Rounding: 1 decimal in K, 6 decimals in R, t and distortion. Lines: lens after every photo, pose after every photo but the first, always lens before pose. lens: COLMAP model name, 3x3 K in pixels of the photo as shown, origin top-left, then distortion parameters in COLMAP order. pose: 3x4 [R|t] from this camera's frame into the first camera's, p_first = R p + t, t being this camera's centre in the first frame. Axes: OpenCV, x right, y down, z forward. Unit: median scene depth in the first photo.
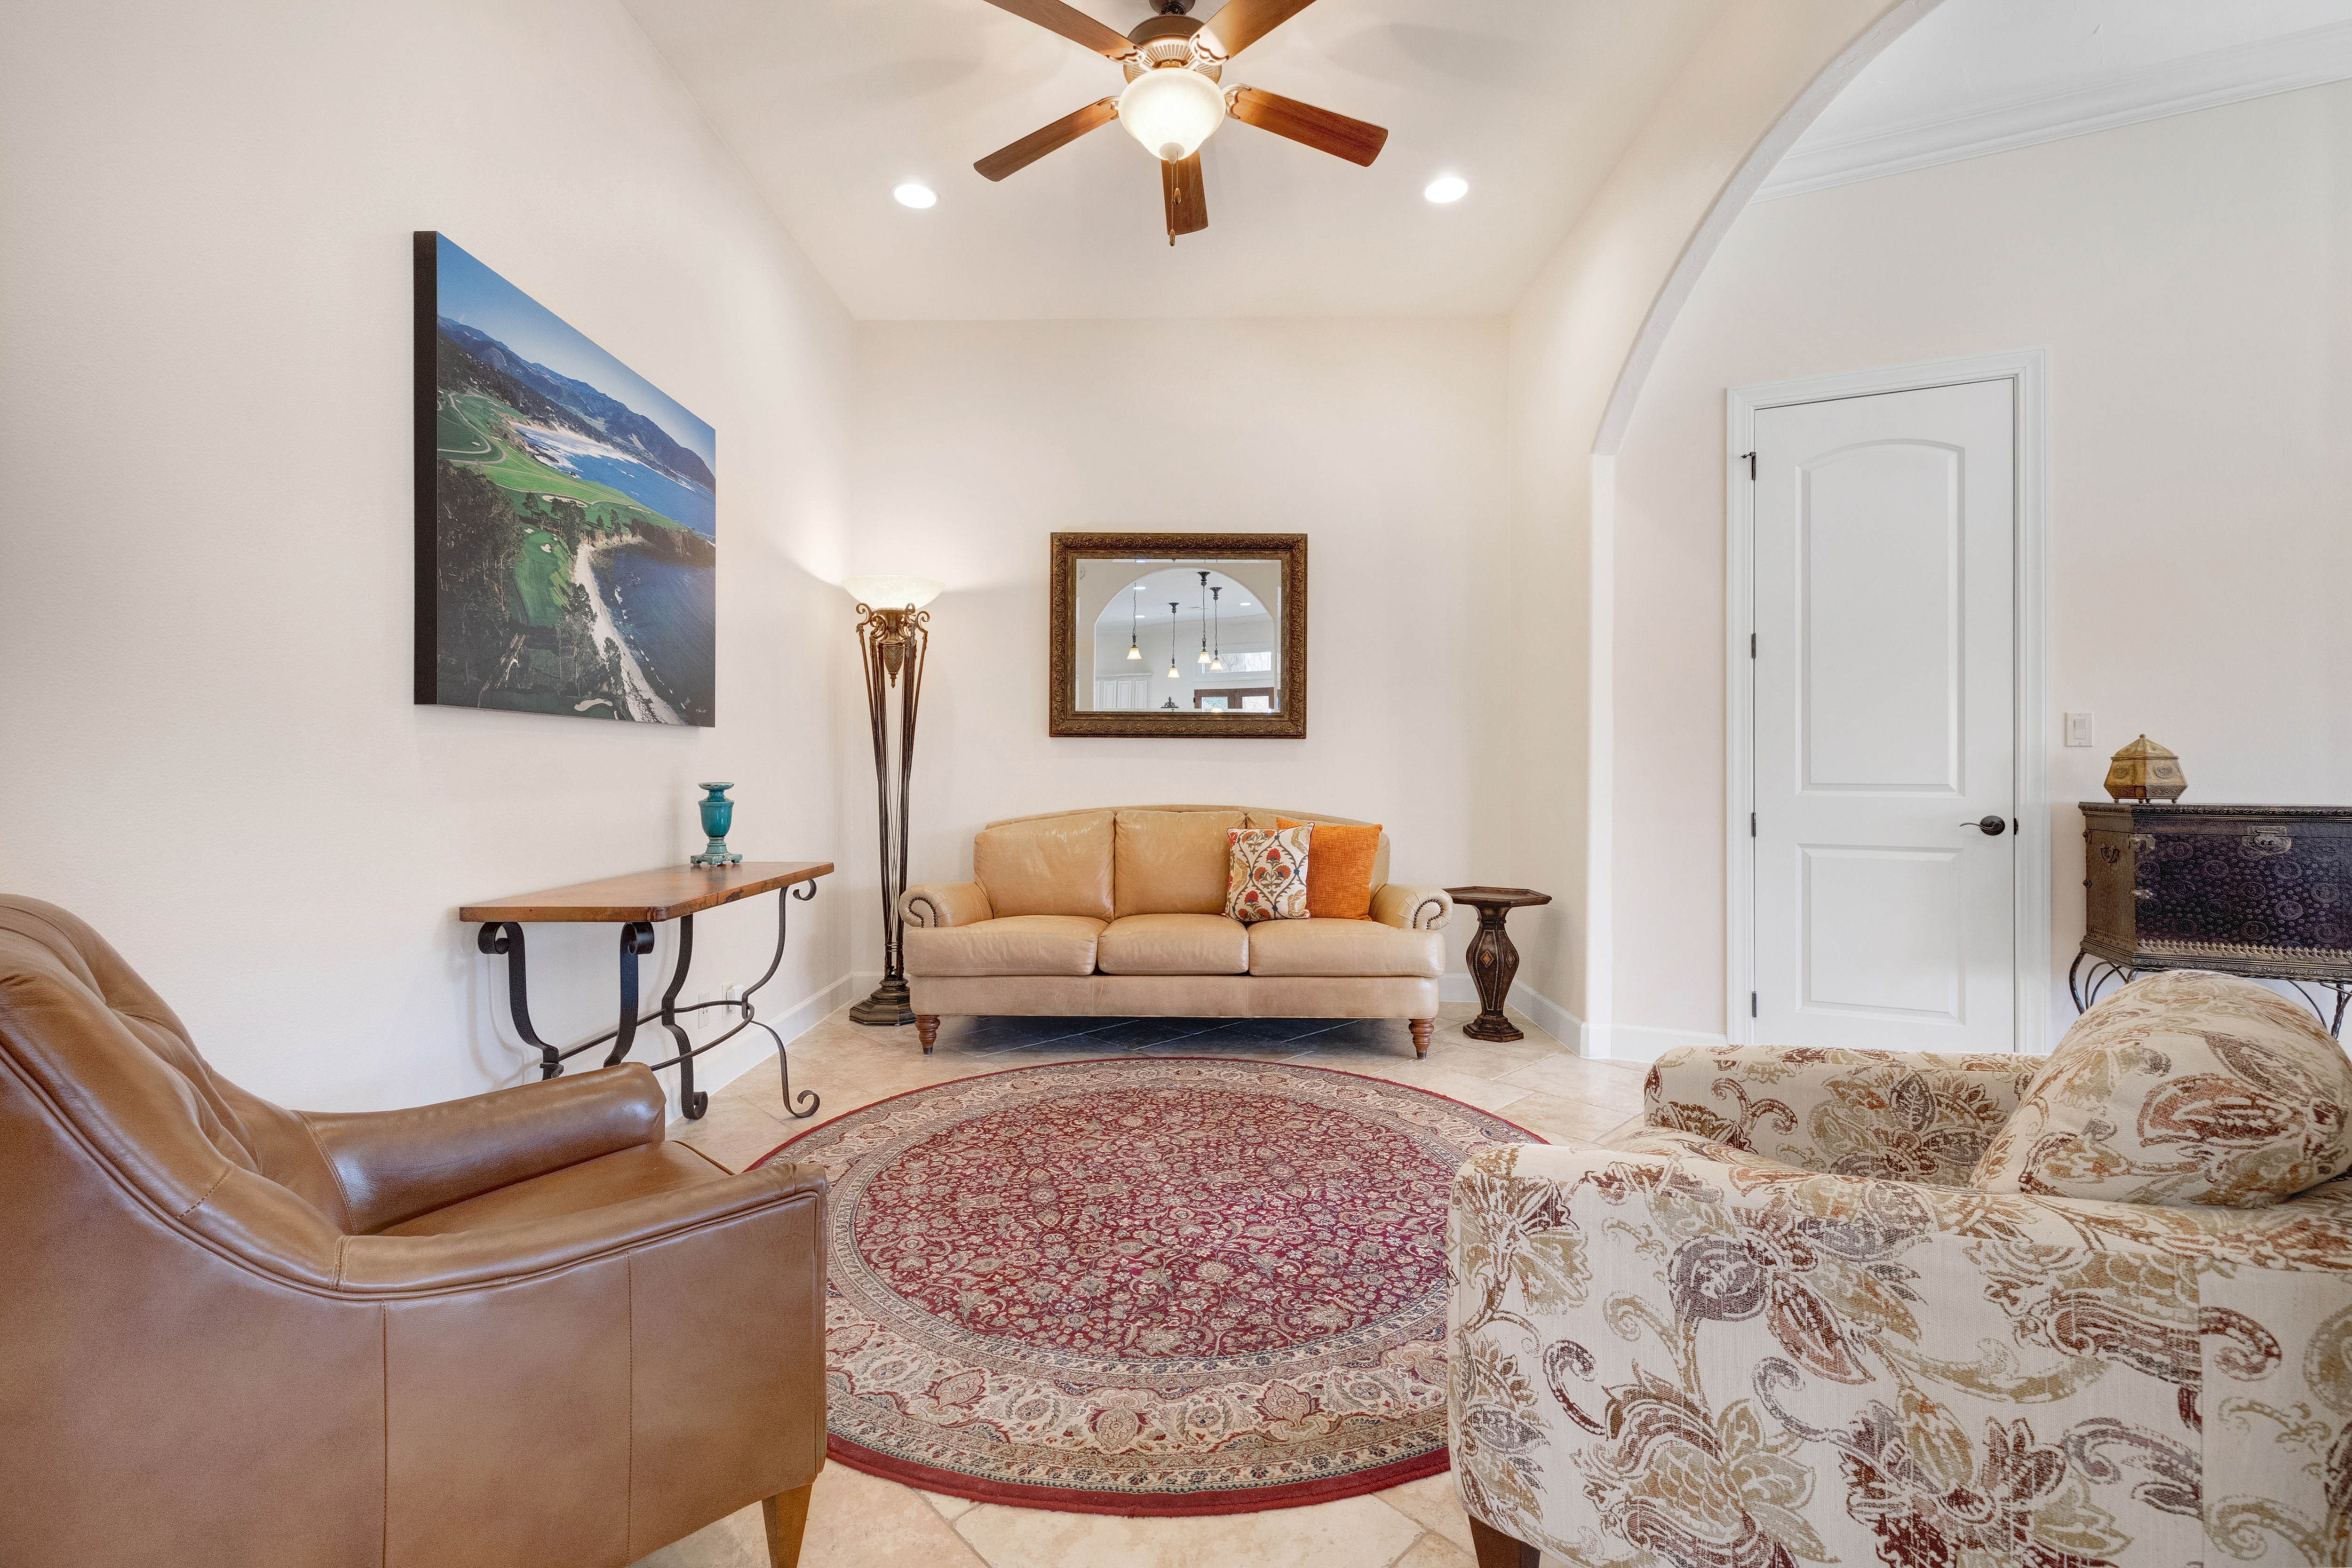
lens RADIAL K [[1014.7, 0, 1168.4], [0, 1014.7, 767.4], [0, 0, 1]] dist [-0.001013, 0.000164]
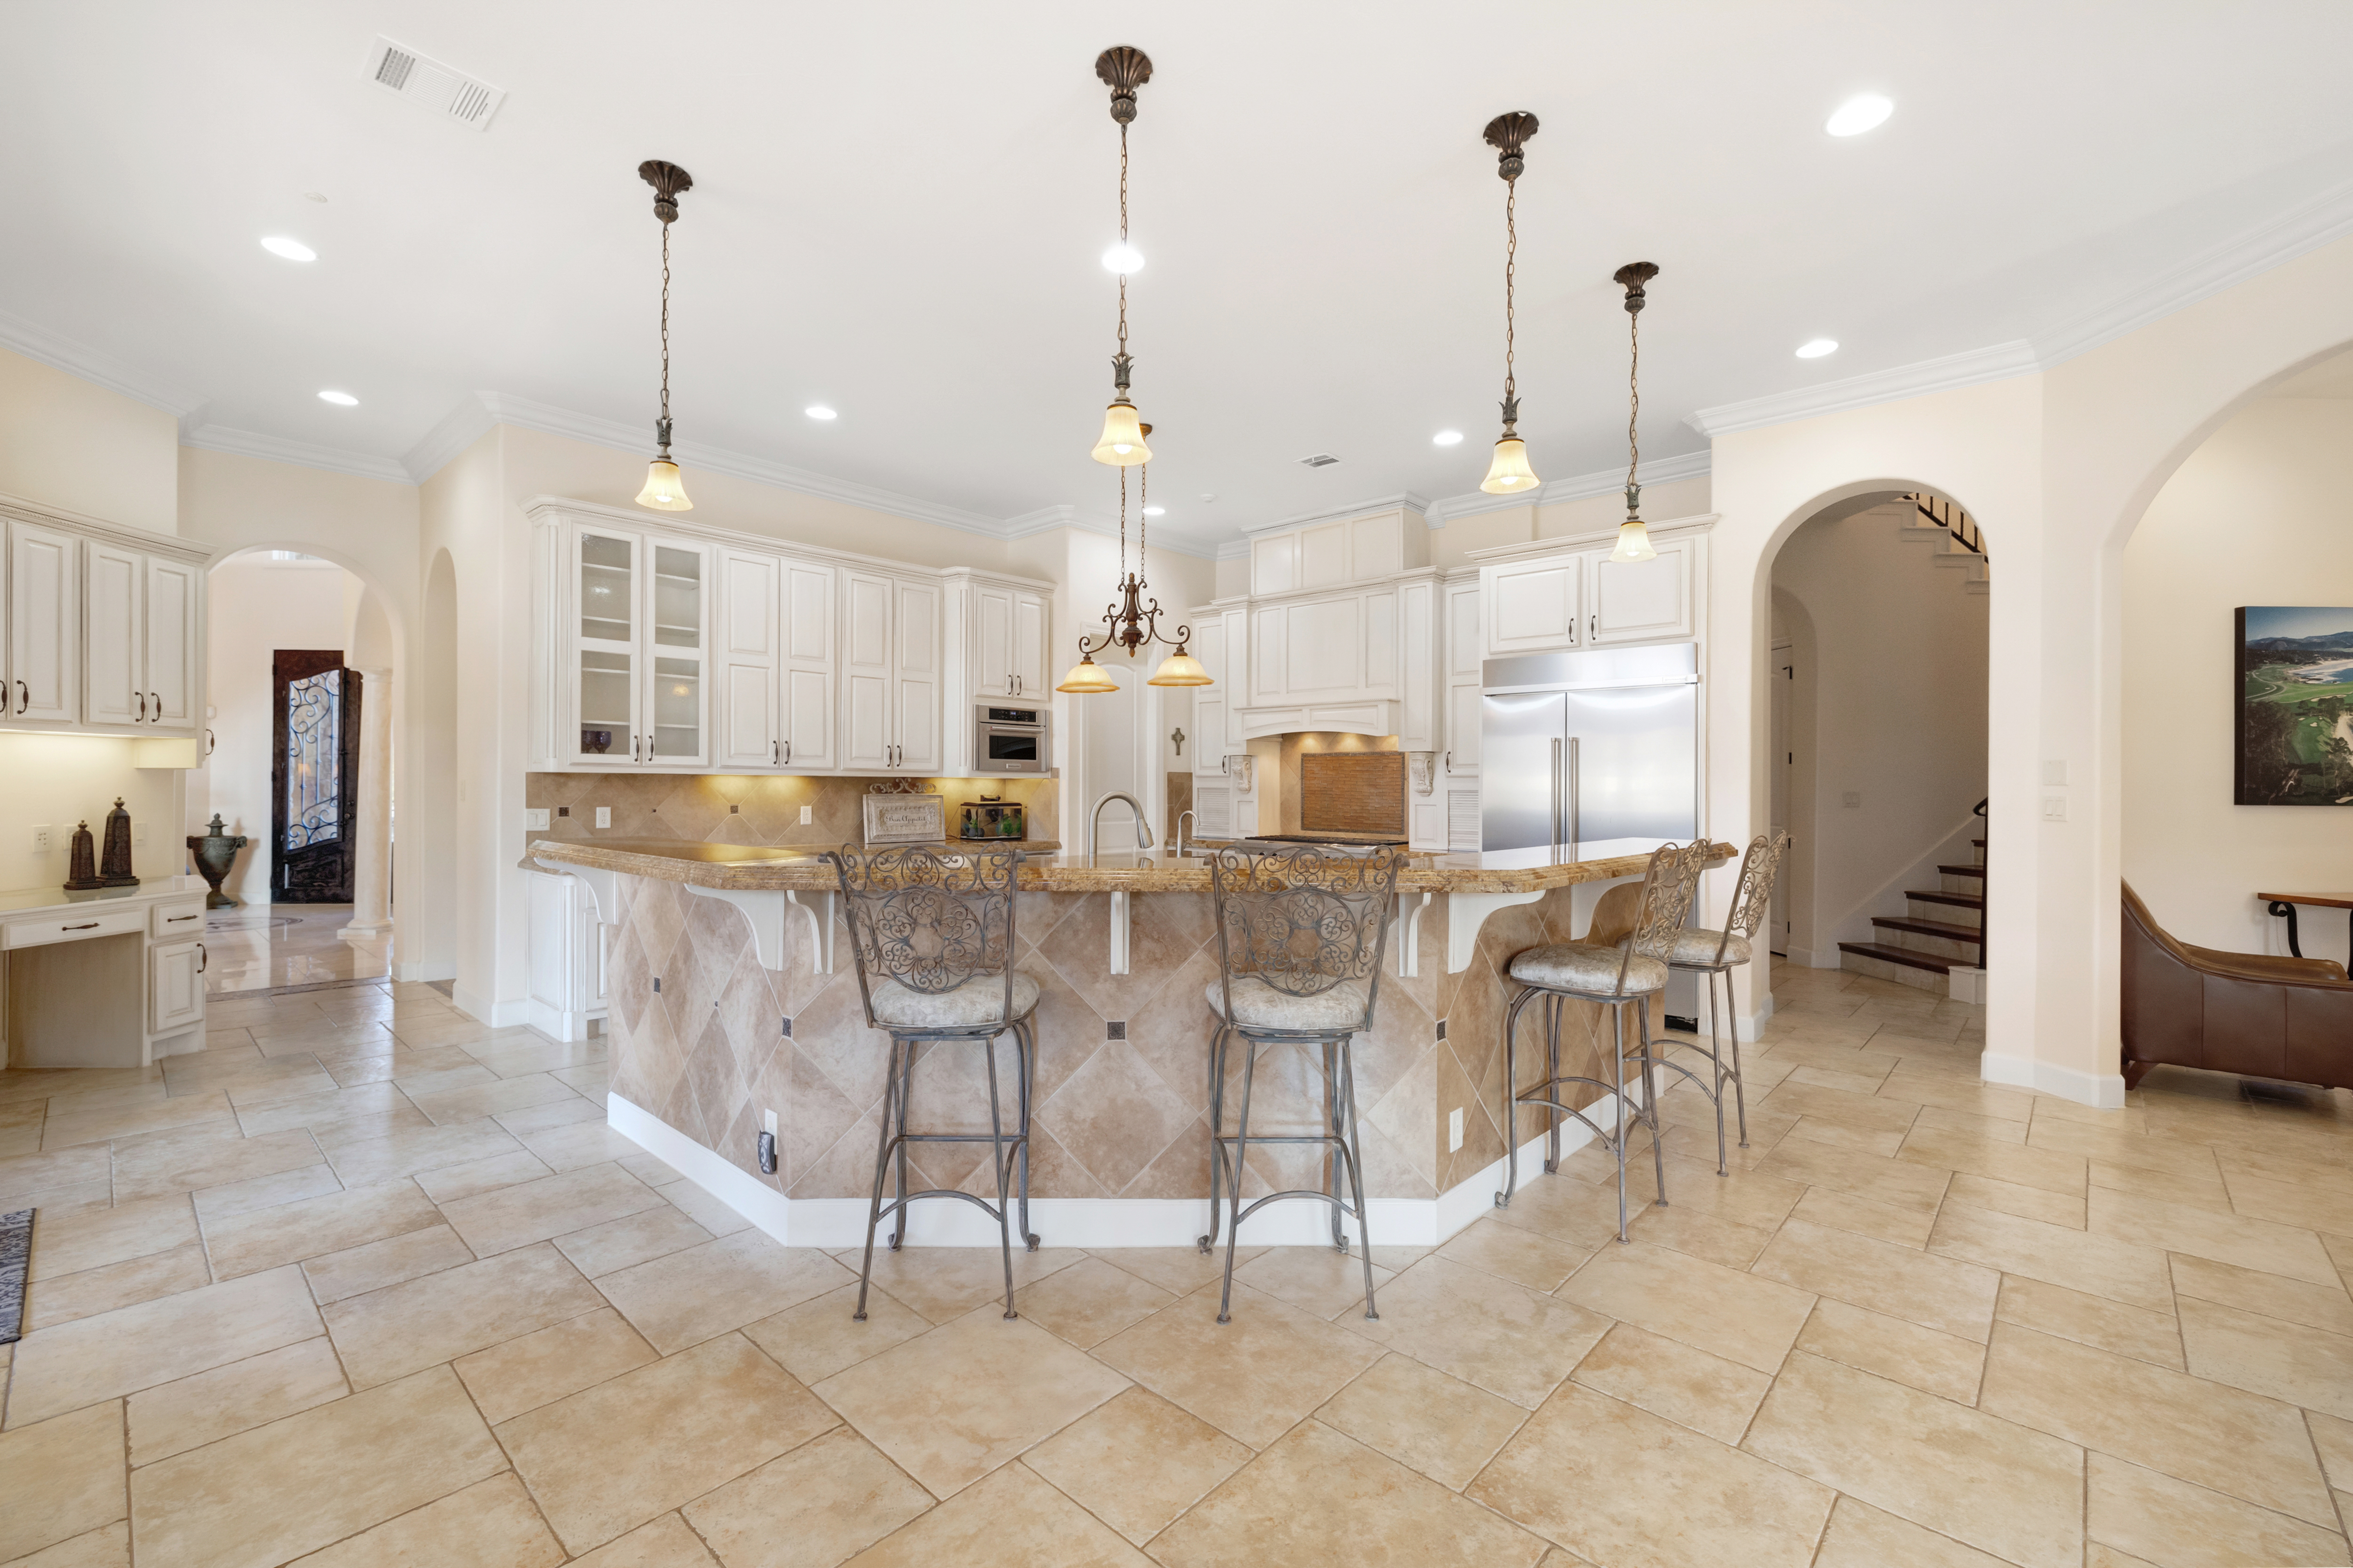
lens RADIAL K [[997.1, 0, 1176.5], [0, 997.1, 784.0], [0, 0, 1]] dist [0.000593, 0.000195]
pose [[0.062708, -0.000100, -0.998032, 1.081462], [-0.004386, 0.999990, -0.000376, -0.074057], [0.998022, 0.004401, 0.062707, -1.222048]]
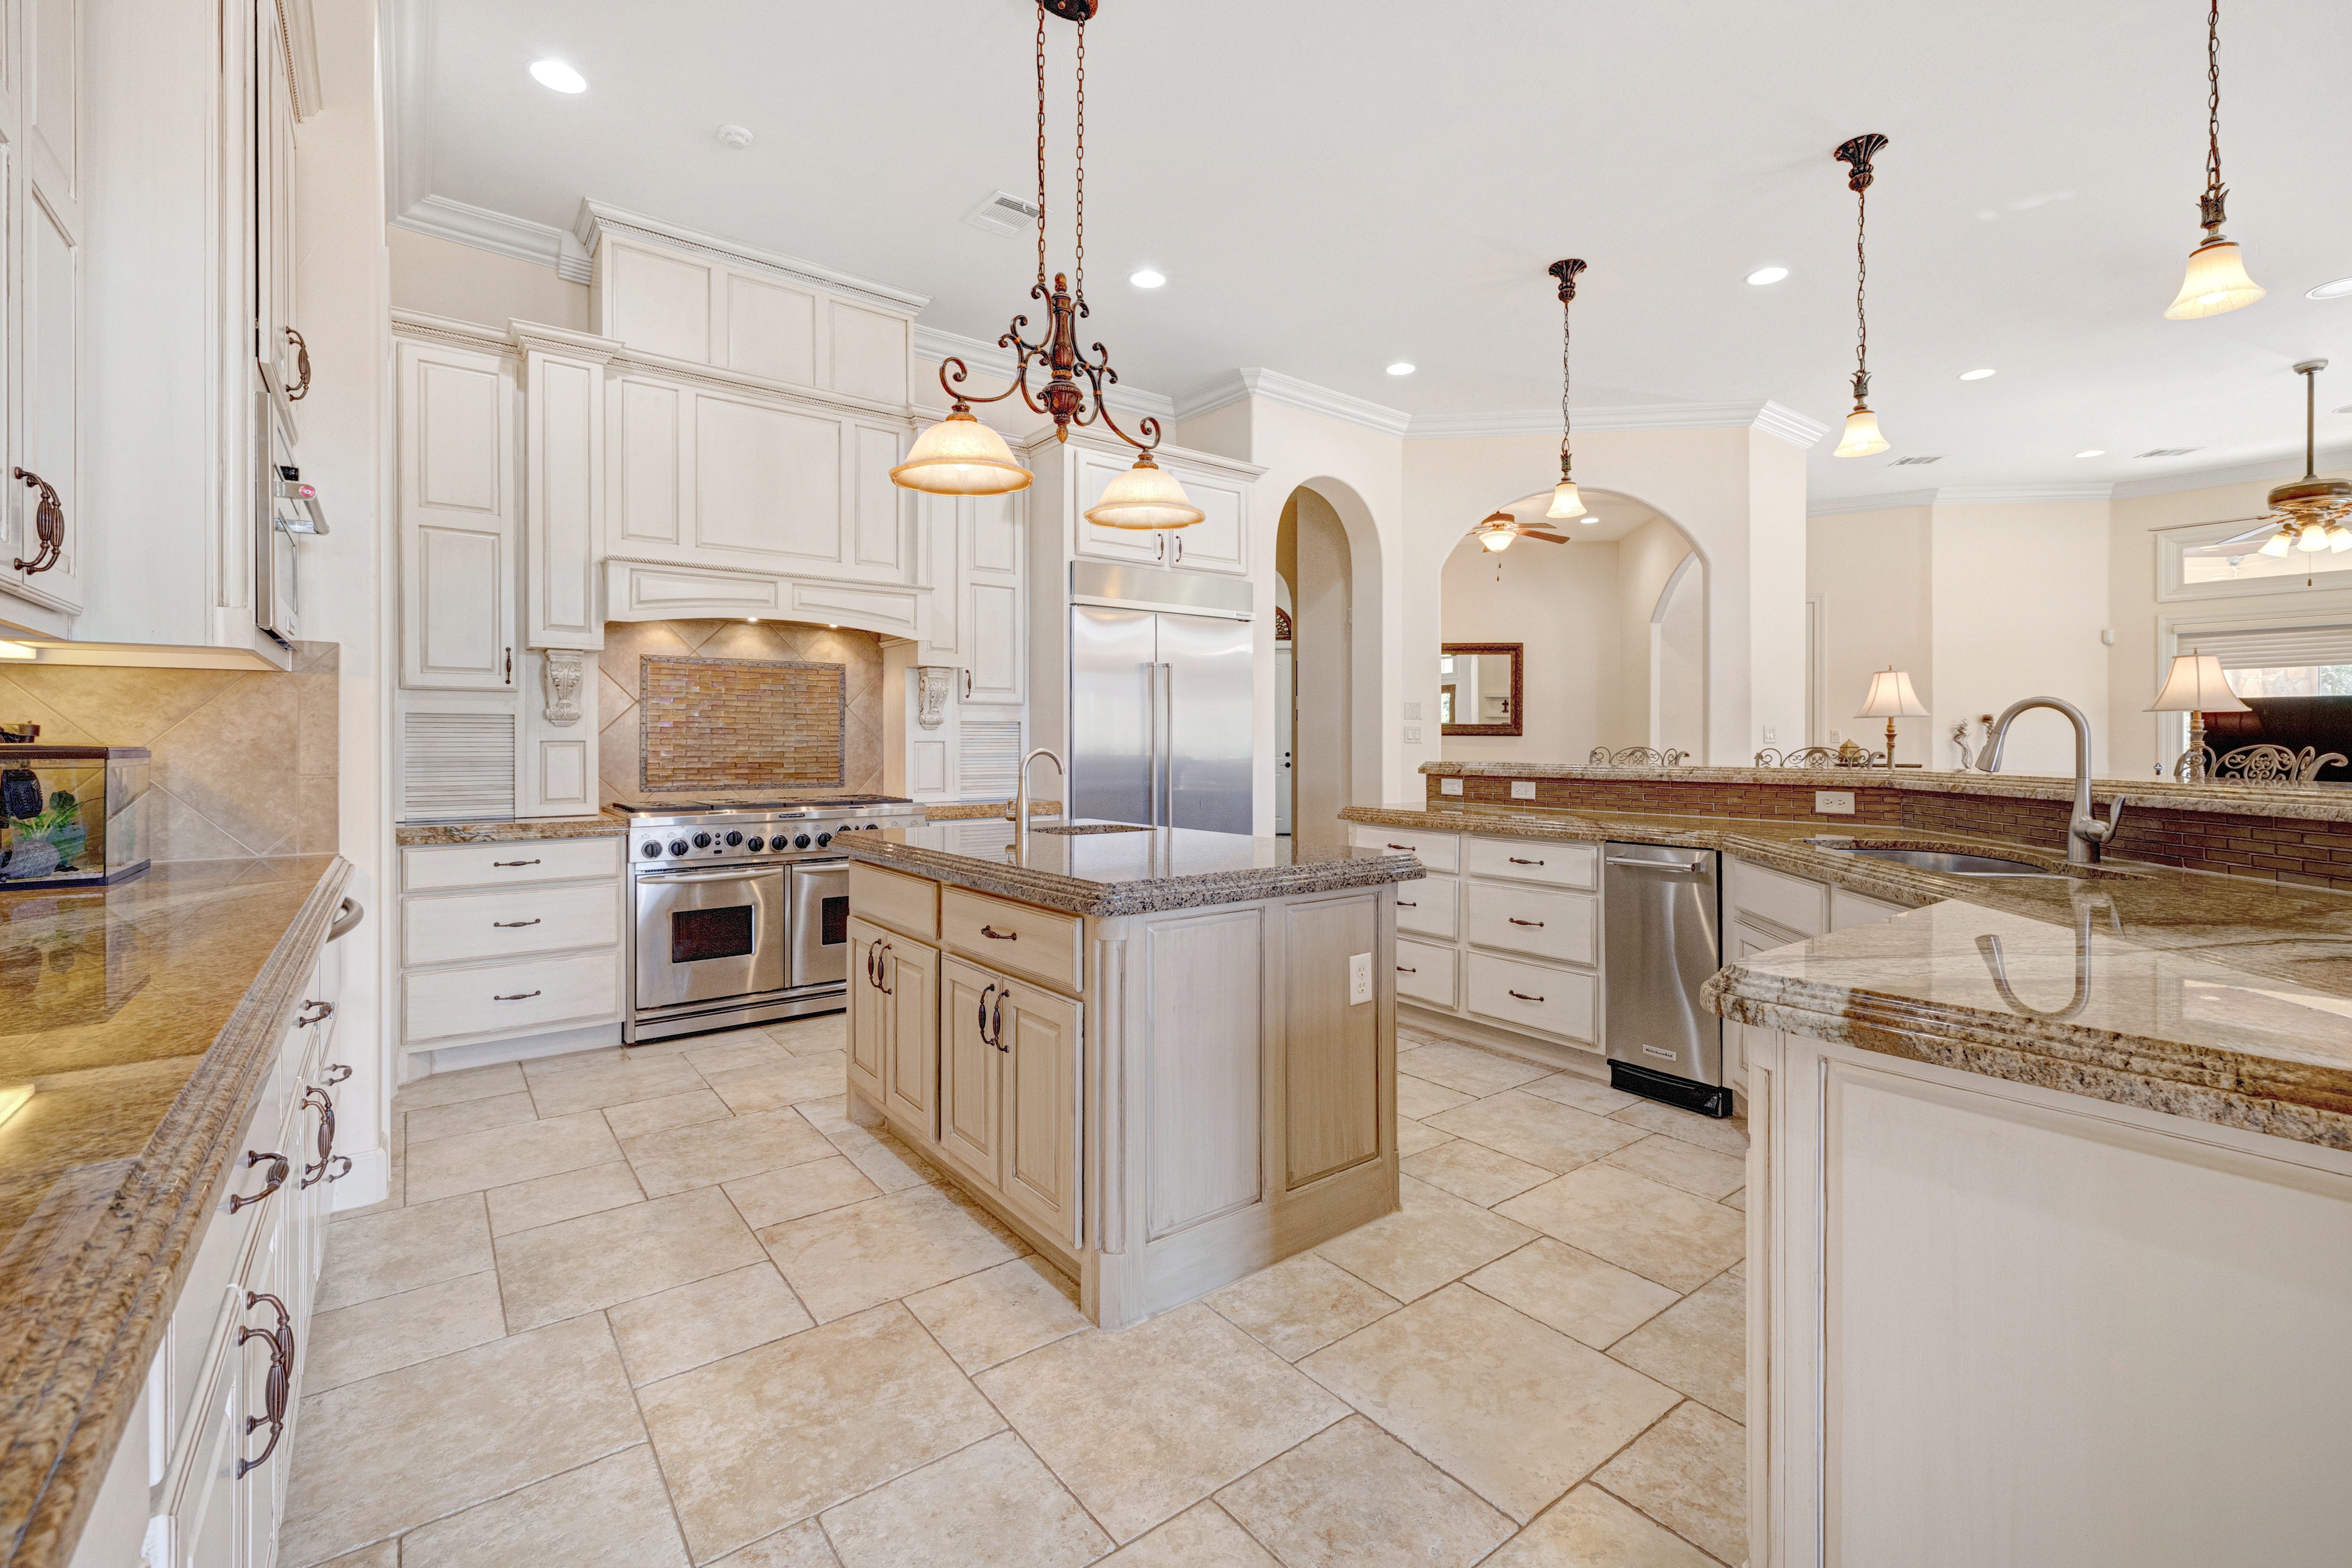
lens RADIAL K [[1014.7, 0, 1168.4], [0, 1014.7, 767.4], [0, 0, 1]] dist [-0.001013, 0.000164]
pose [[0.992973, 0.002440, -0.118317, -0.647823], [0.000553, 0.999681, 0.025257, -0.026714], [0.118341, -0.025145, 0.992655, -2.179654]]
